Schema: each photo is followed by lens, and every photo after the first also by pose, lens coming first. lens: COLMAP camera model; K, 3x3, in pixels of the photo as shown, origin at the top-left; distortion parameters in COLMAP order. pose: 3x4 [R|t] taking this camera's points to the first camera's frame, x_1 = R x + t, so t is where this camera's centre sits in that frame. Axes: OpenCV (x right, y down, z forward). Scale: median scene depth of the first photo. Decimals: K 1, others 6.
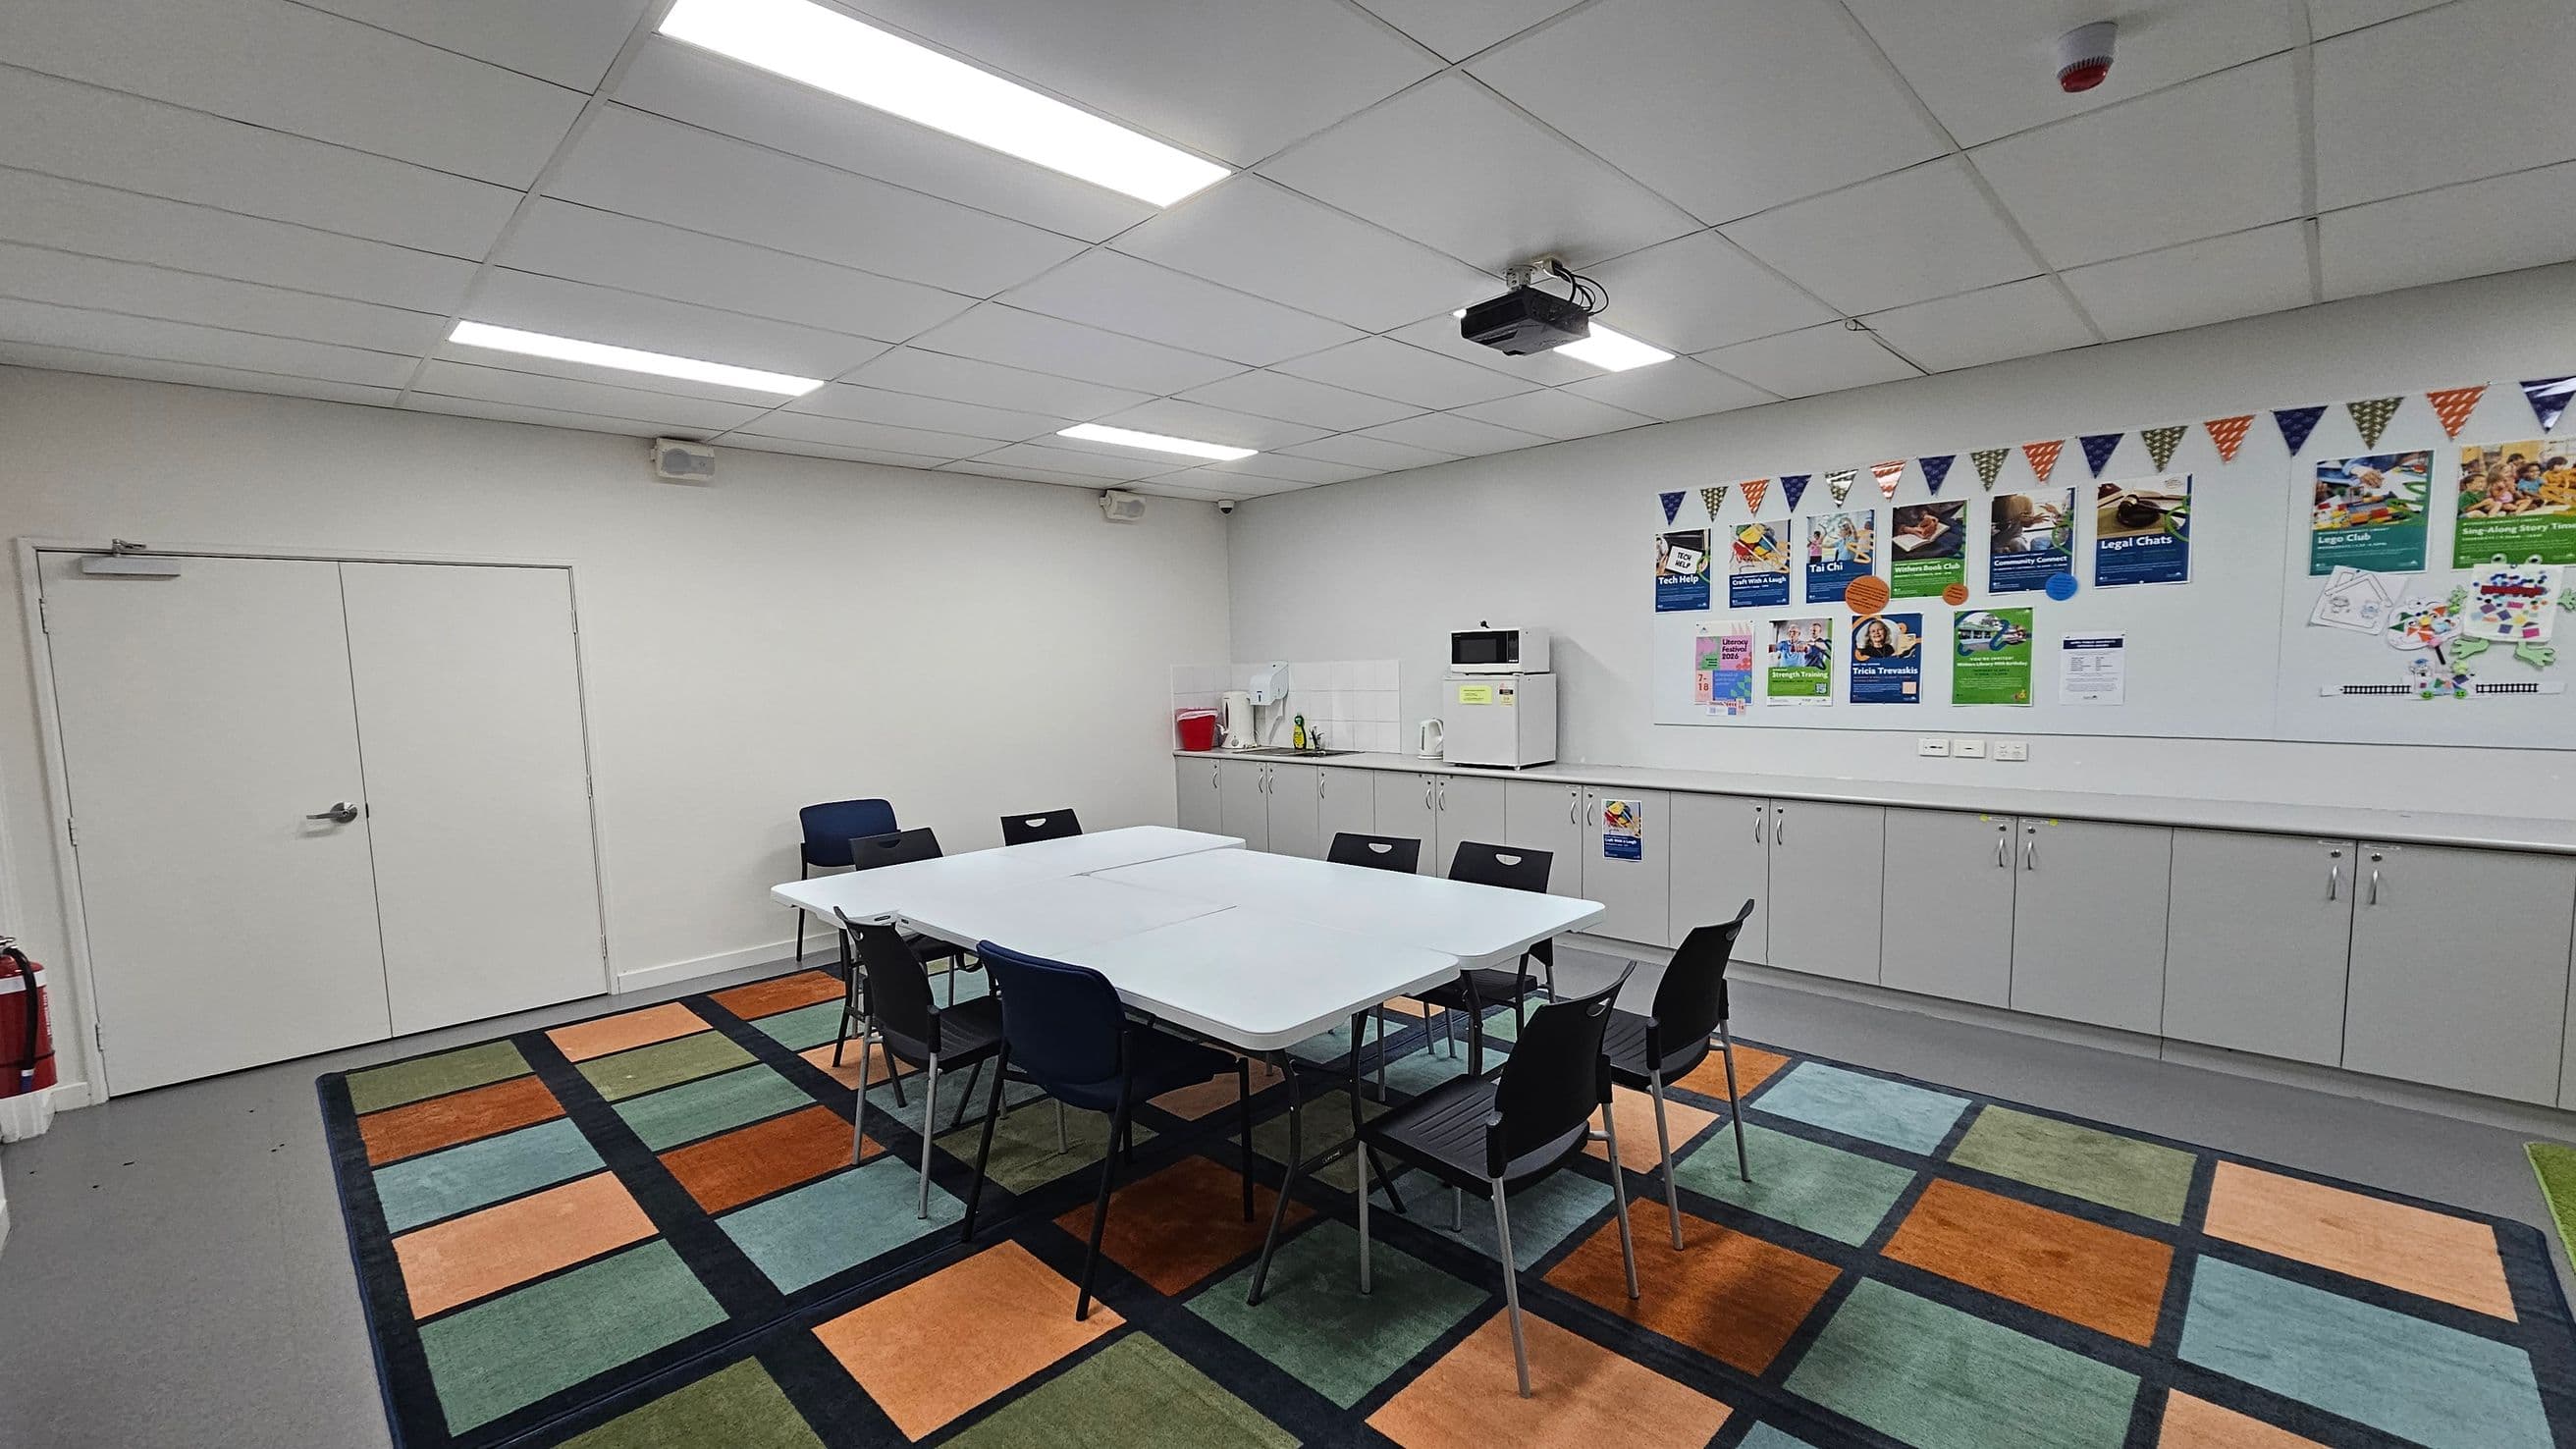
lens RADIAL K [[1053.6, 0, 1290.7], [0, 1053.6, 760.9], [0, 0, 1]] dist [-0.000855, -0.000757]
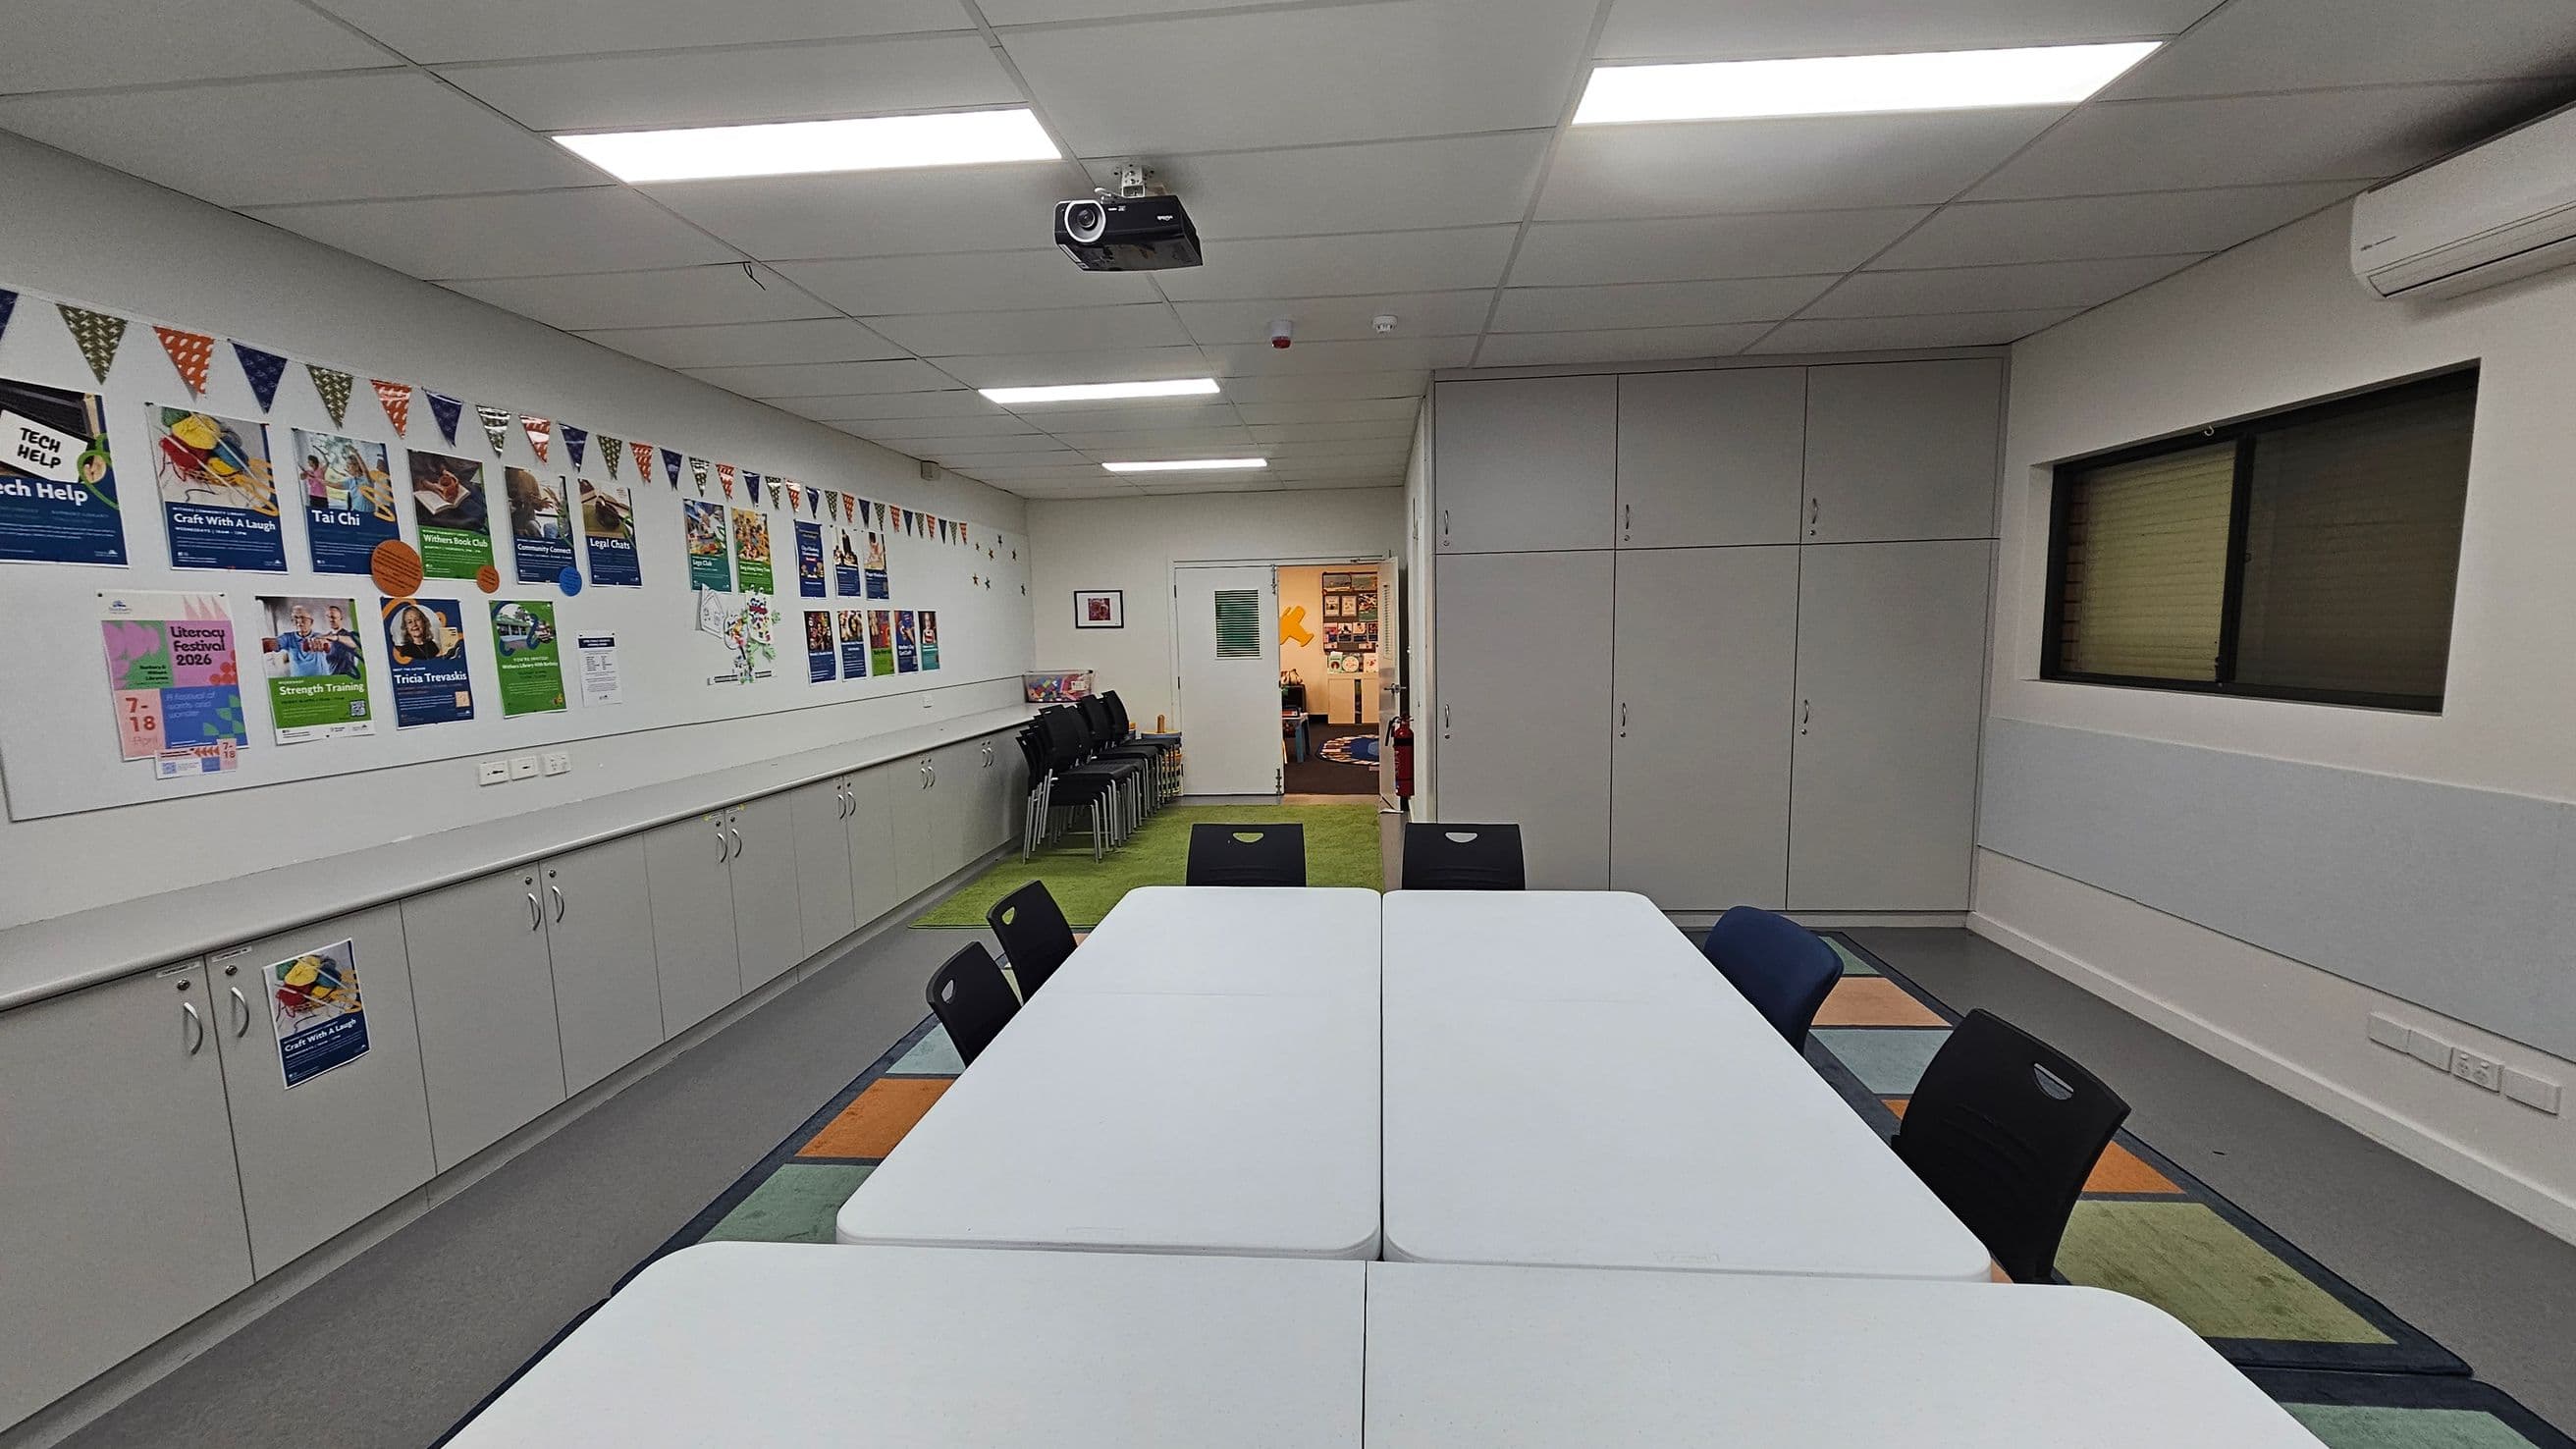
lens RADIAL K [[1053.6, 0, 1285.3], [0, 1053.6, 758.8], [0, 0, 1]] dist [-0.000855, -0.000757]
pose [[-0.640091, -0.055224, 0.766312, -0.366268], [0.113420, 0.979693, 0.165340, -0.085560], [-0.759881, 0.192748, -0.620829, 1.033577]]
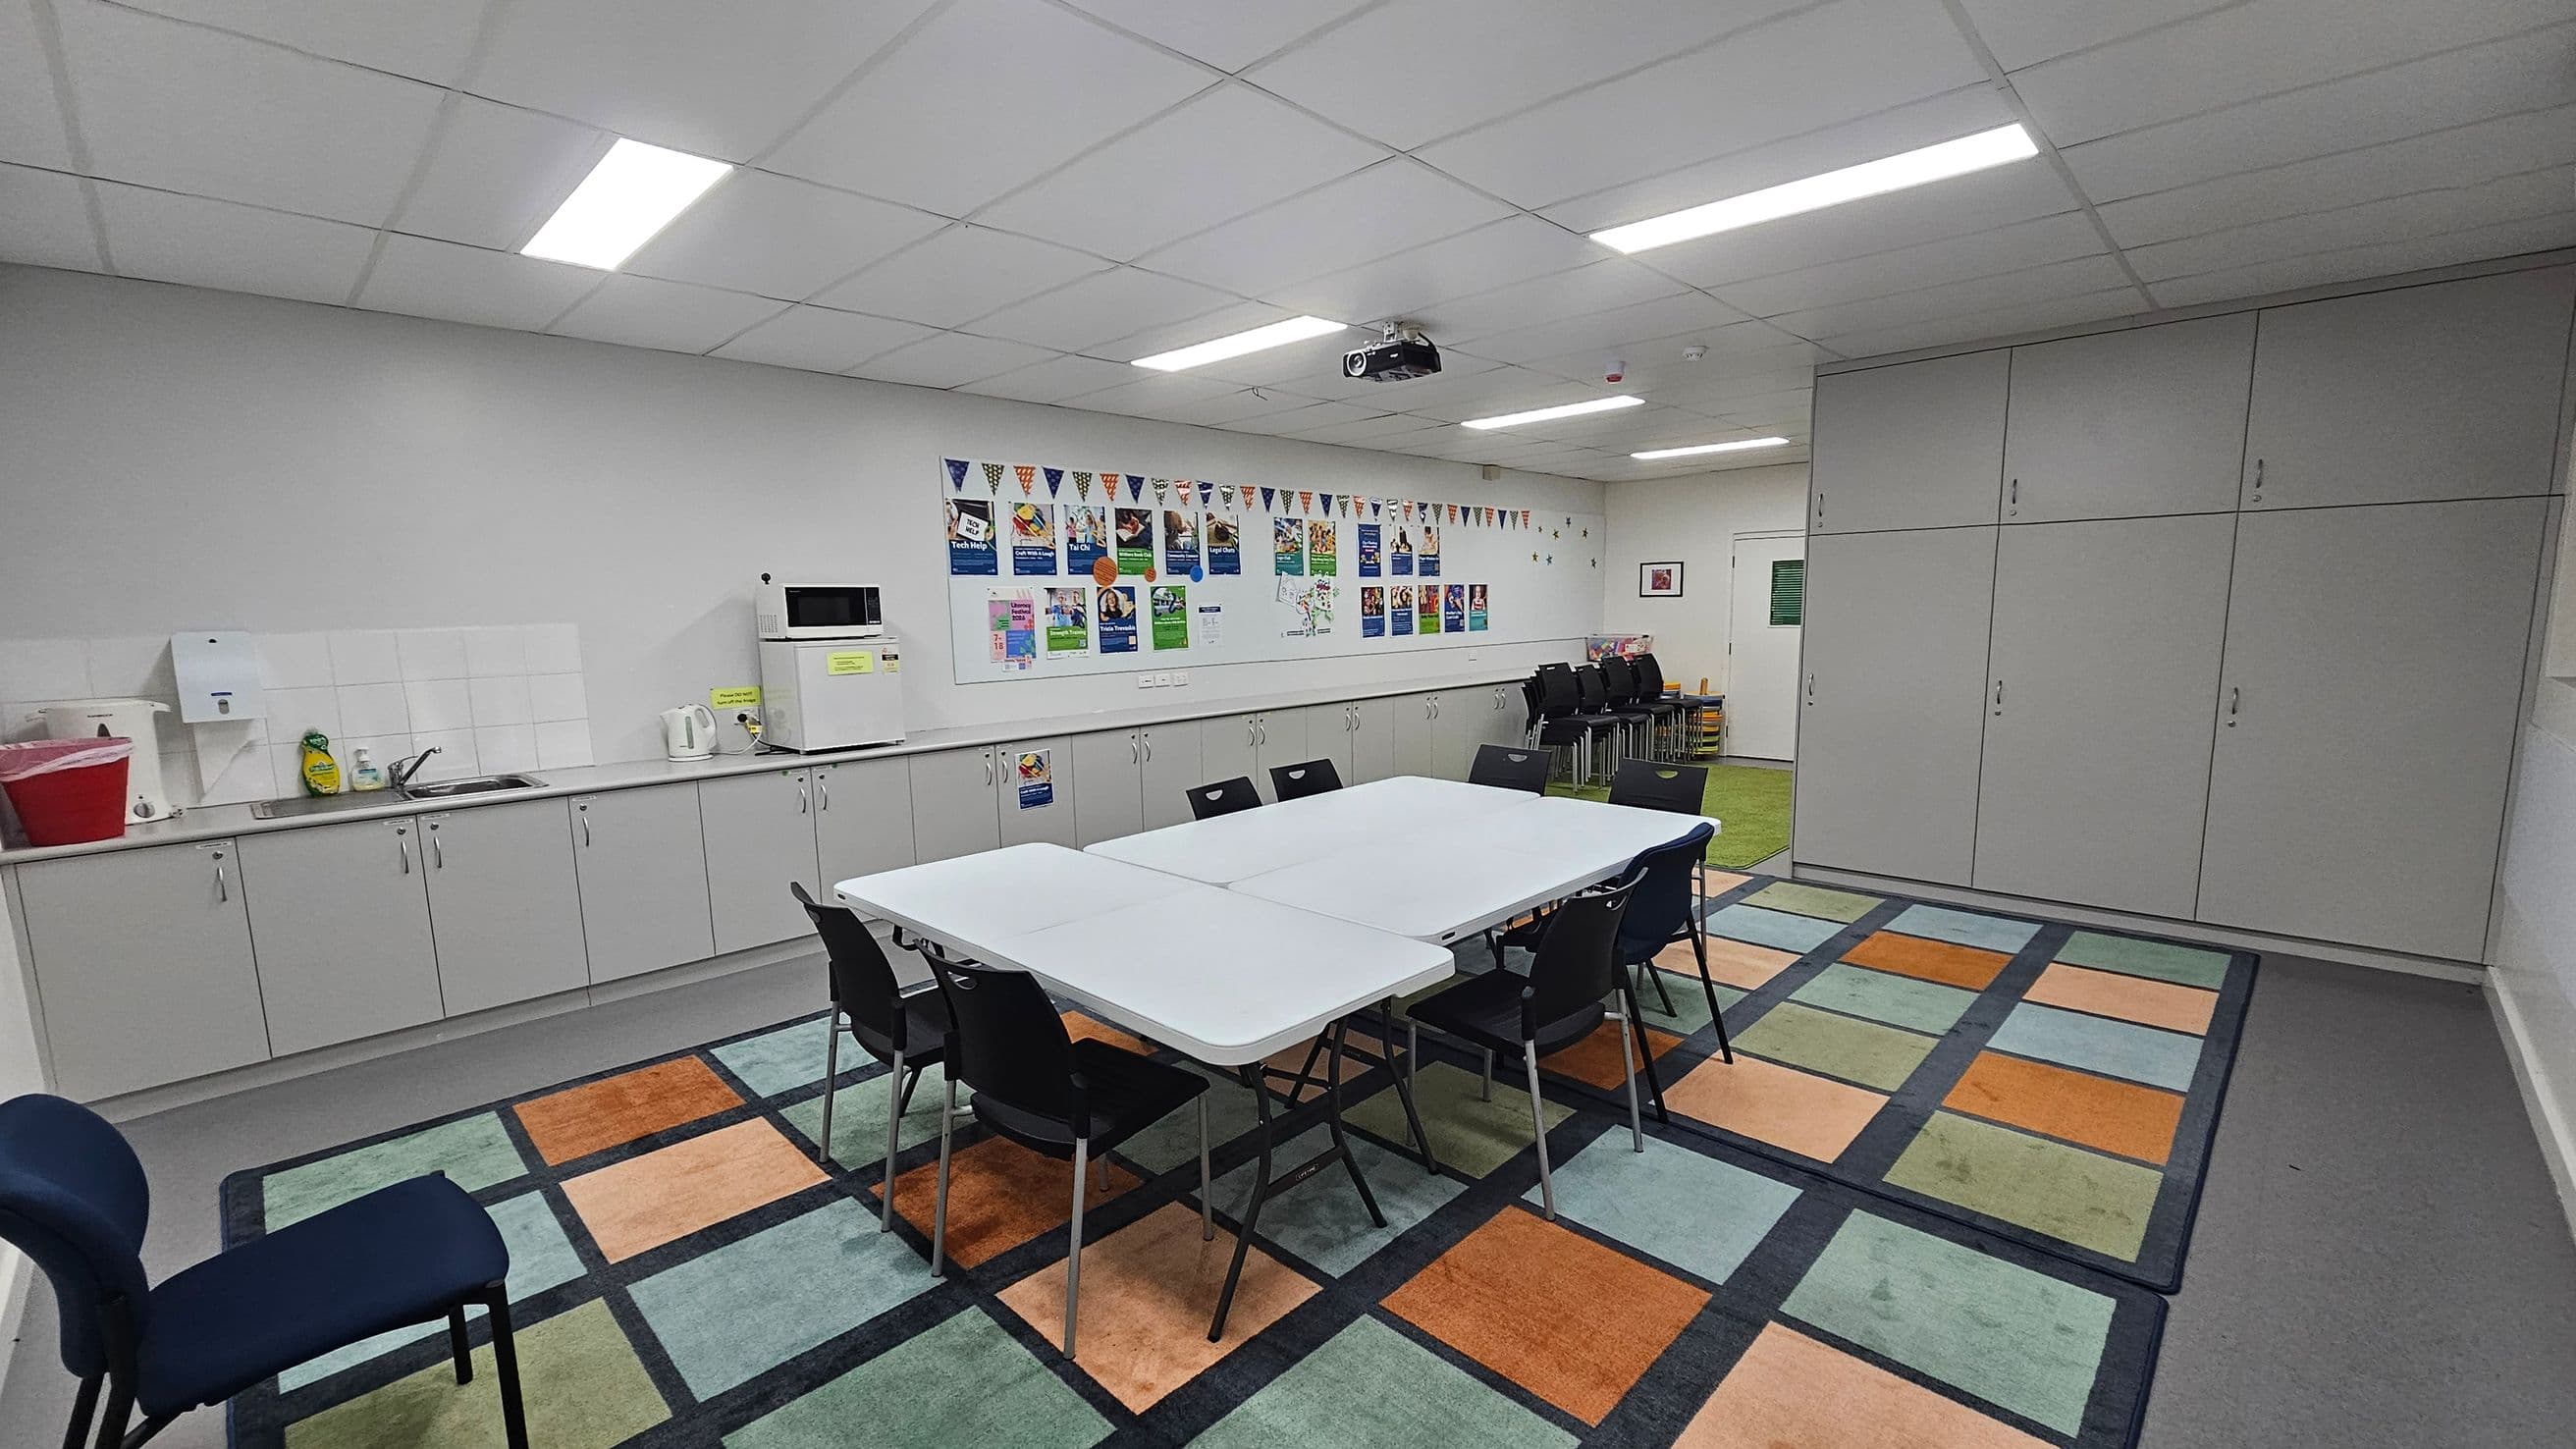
lens RADIAL K [[1053.6, 0, 1291.5], [0, 1053.6, 756.0], [0, 0, 1]] dist [-0.000855, -0.000757]
pose [[-0.008150, -0.117438, 0.993047, -0.816880], [0.116704, 0.986182, 0.117584, -0.058015], [-0.993133, 0.116851, 0.005669, 0.805808]]
